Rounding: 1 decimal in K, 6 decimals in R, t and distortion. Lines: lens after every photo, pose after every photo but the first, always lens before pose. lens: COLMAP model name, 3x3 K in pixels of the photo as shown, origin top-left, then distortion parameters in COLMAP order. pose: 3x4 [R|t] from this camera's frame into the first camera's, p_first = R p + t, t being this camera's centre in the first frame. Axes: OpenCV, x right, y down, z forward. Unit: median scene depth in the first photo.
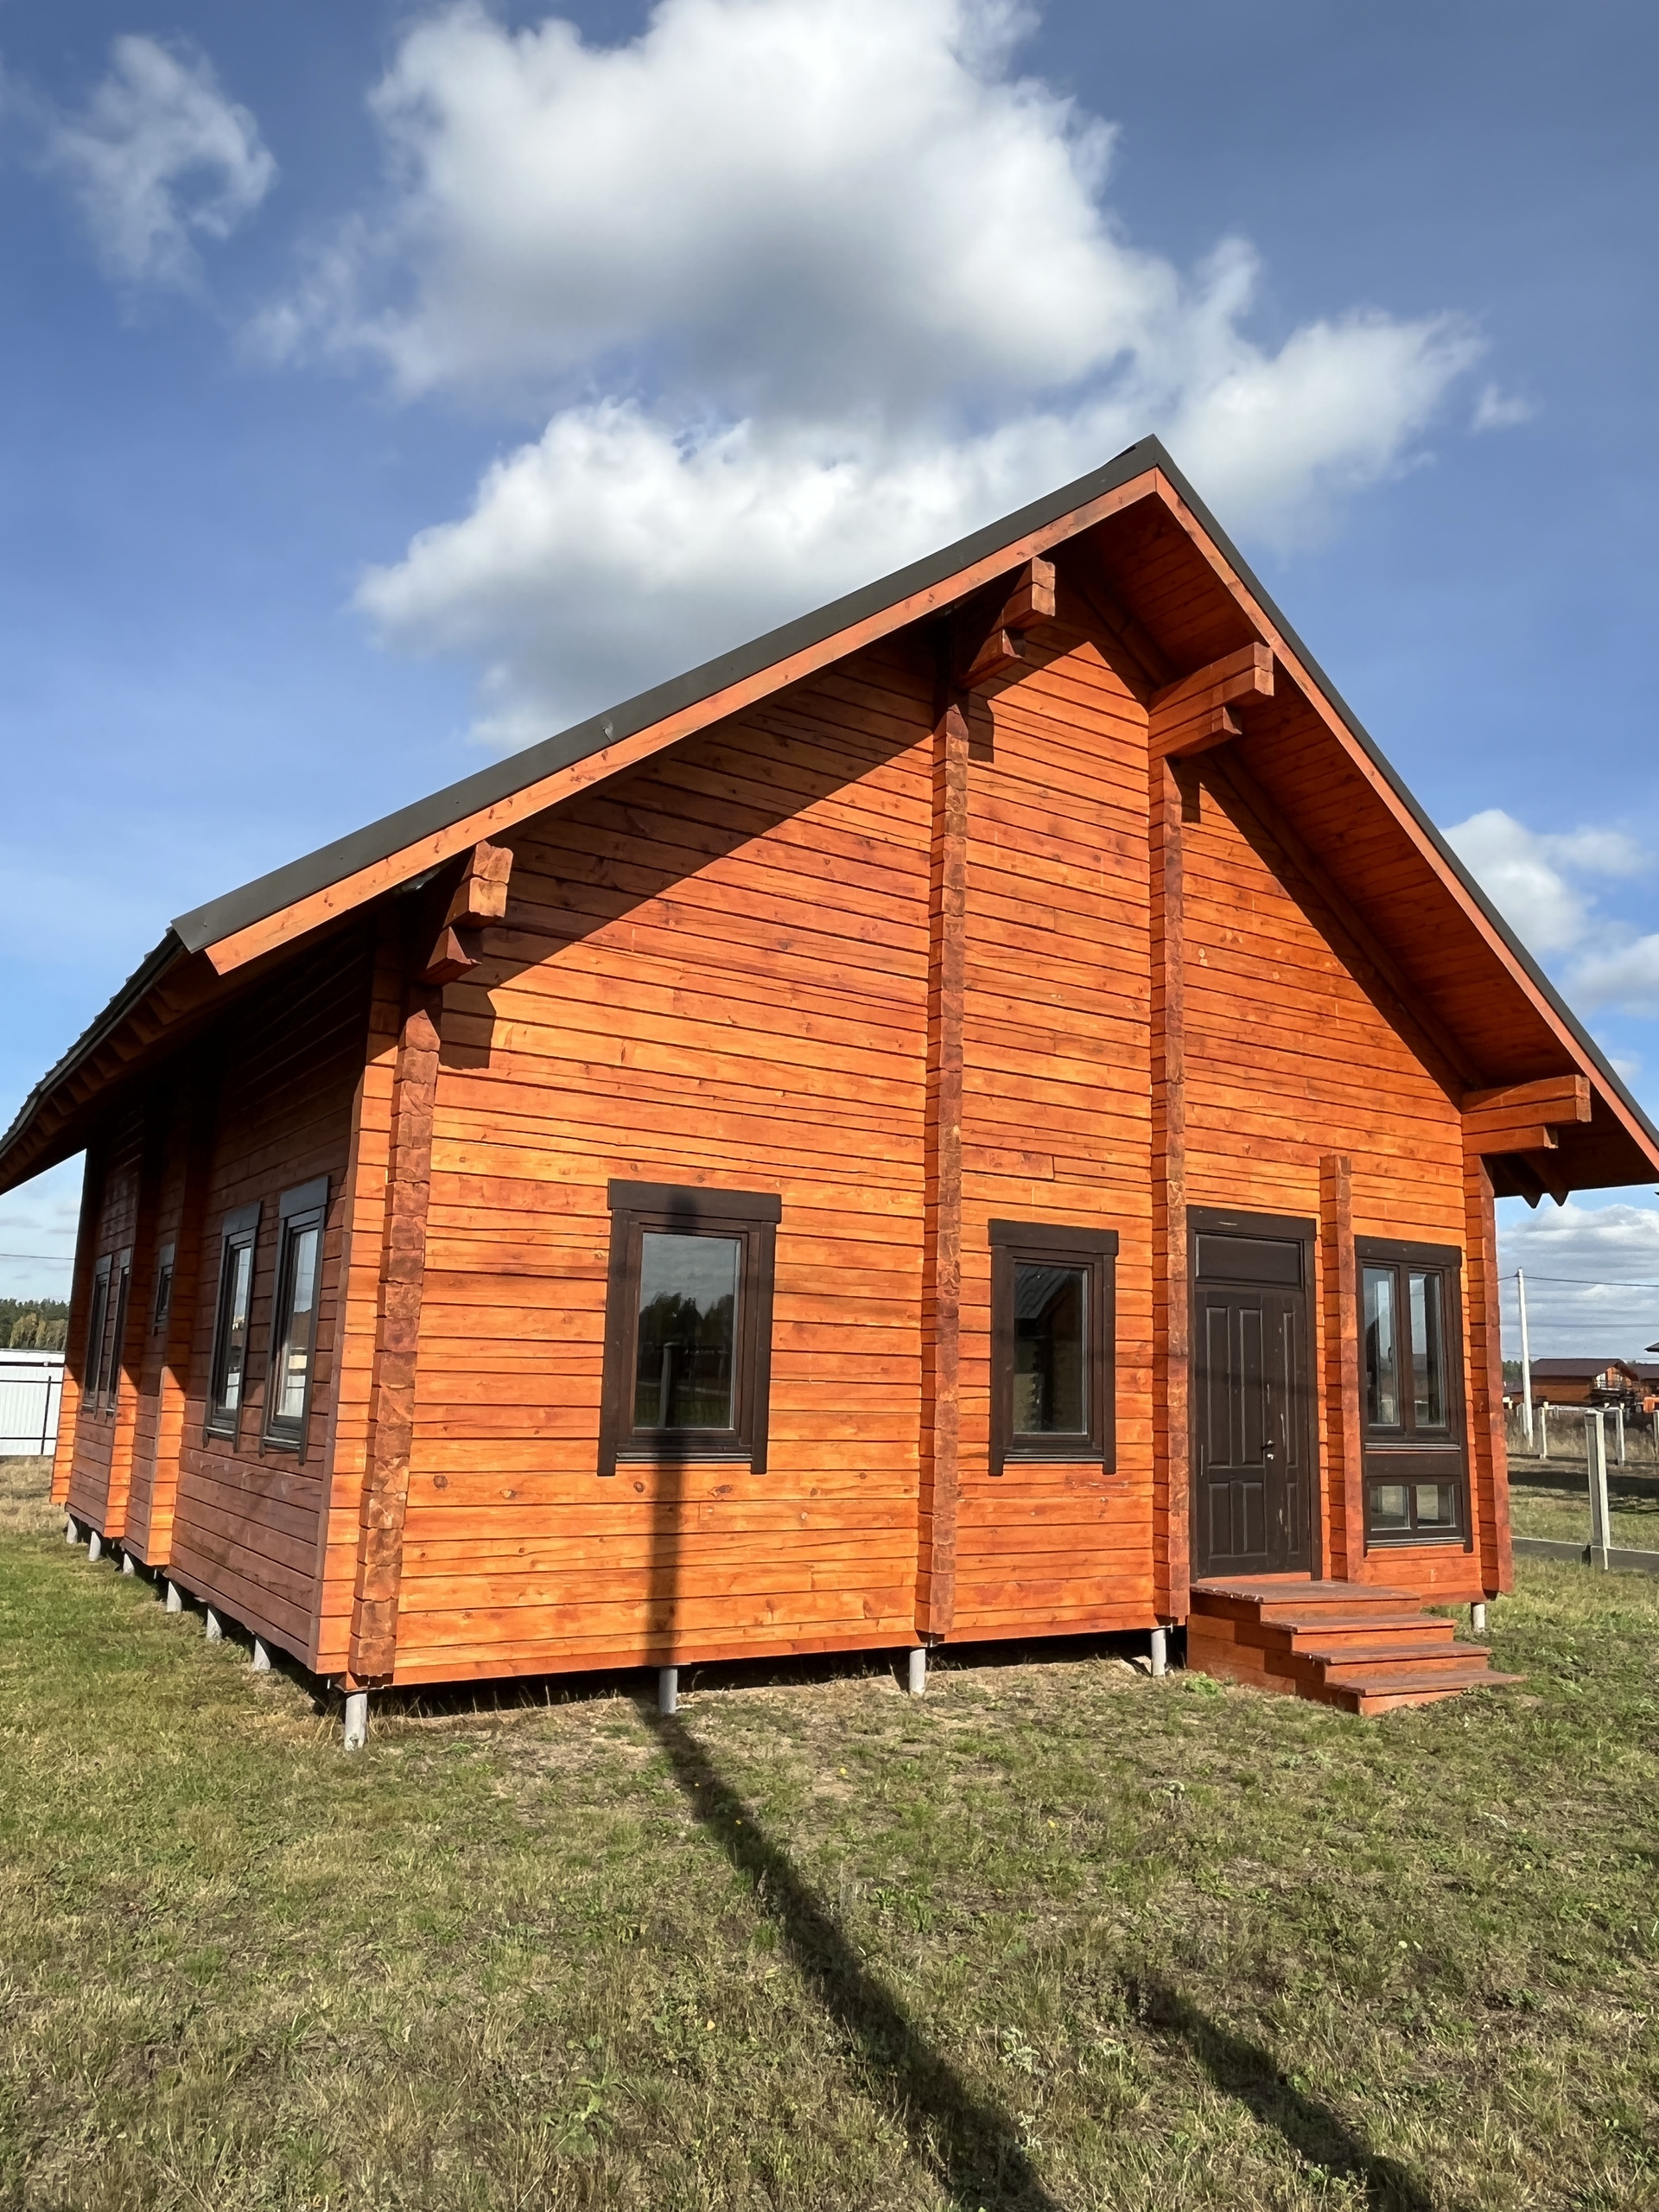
lens RADIAL K [[1556.9, 0, 829.3], [0, 1556.9, 1112.1], [0, 0, 1]] dist [0.006427, 0.000401]
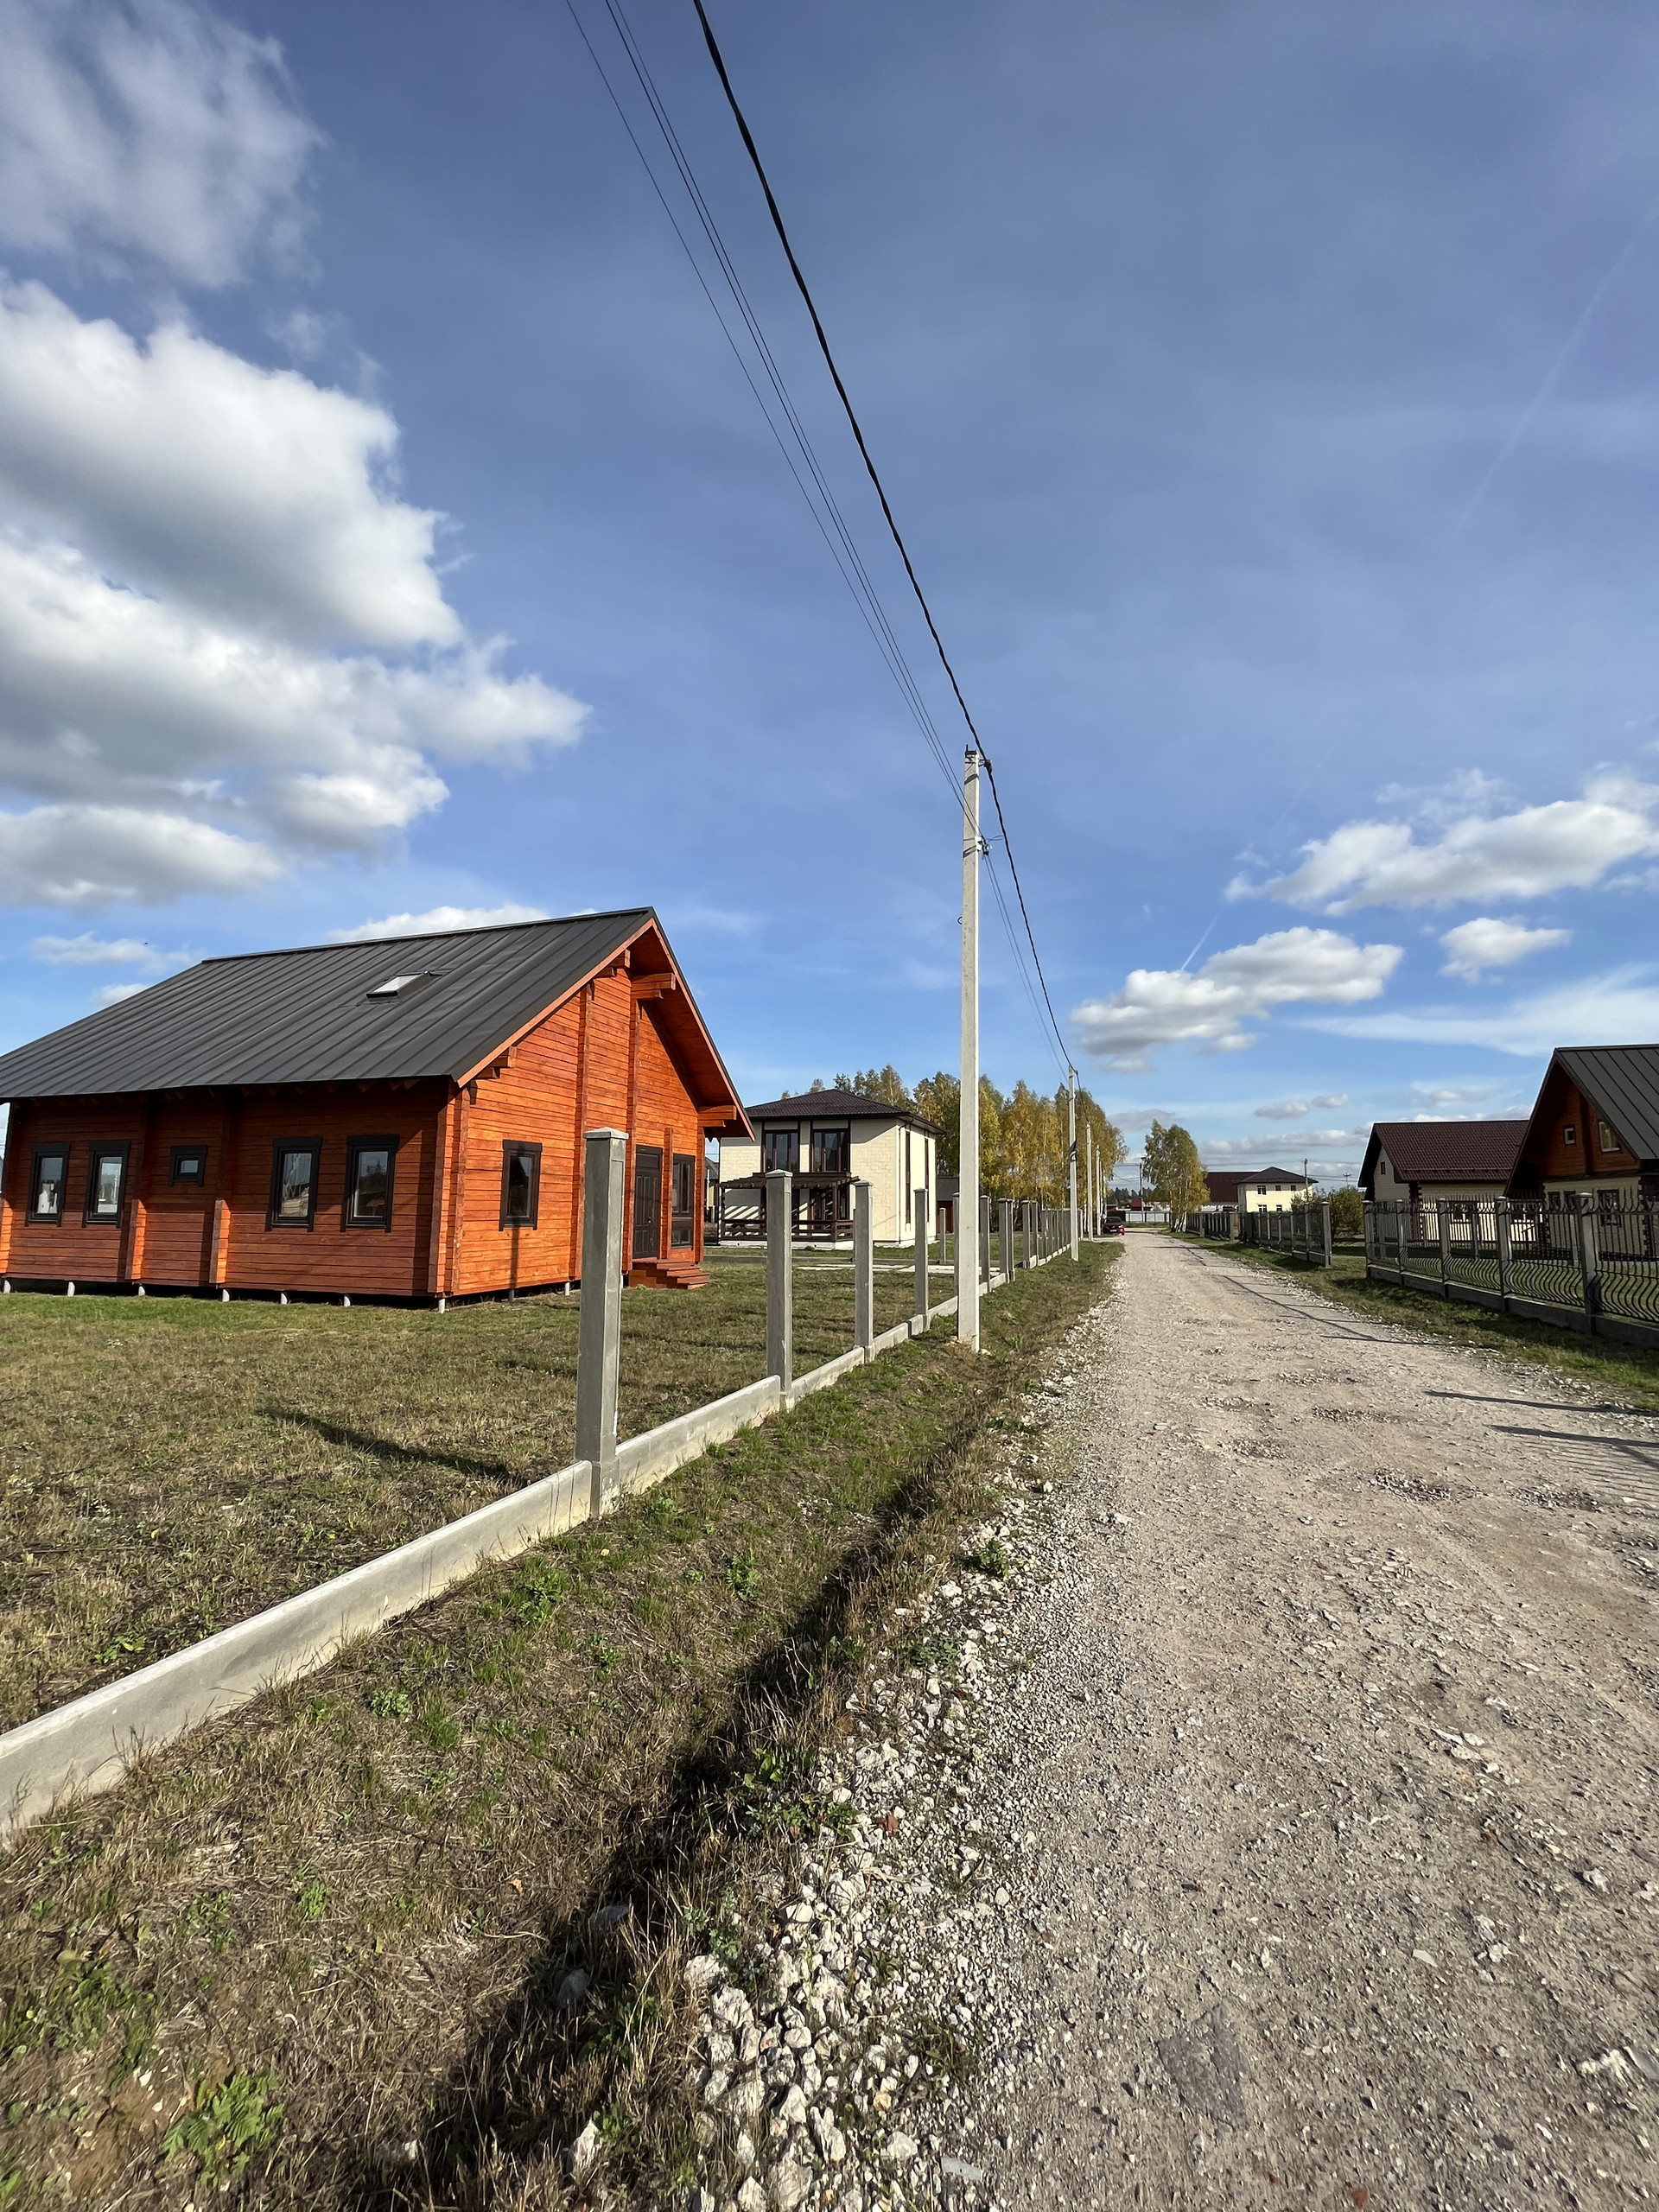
lens RADIAL K [[881.6, 0, 835.0], [0, 881.6, 1088.4], [0, 0, 1]] dist [-0.000334, -0.000024]
pose [[0.765503, 0.063694, 0.640272, -0.668880], [-0.094988, 0.995372, 0.014548, -0.129097], [-0.636383, -0.071954, 0.768010, -0.688654]]
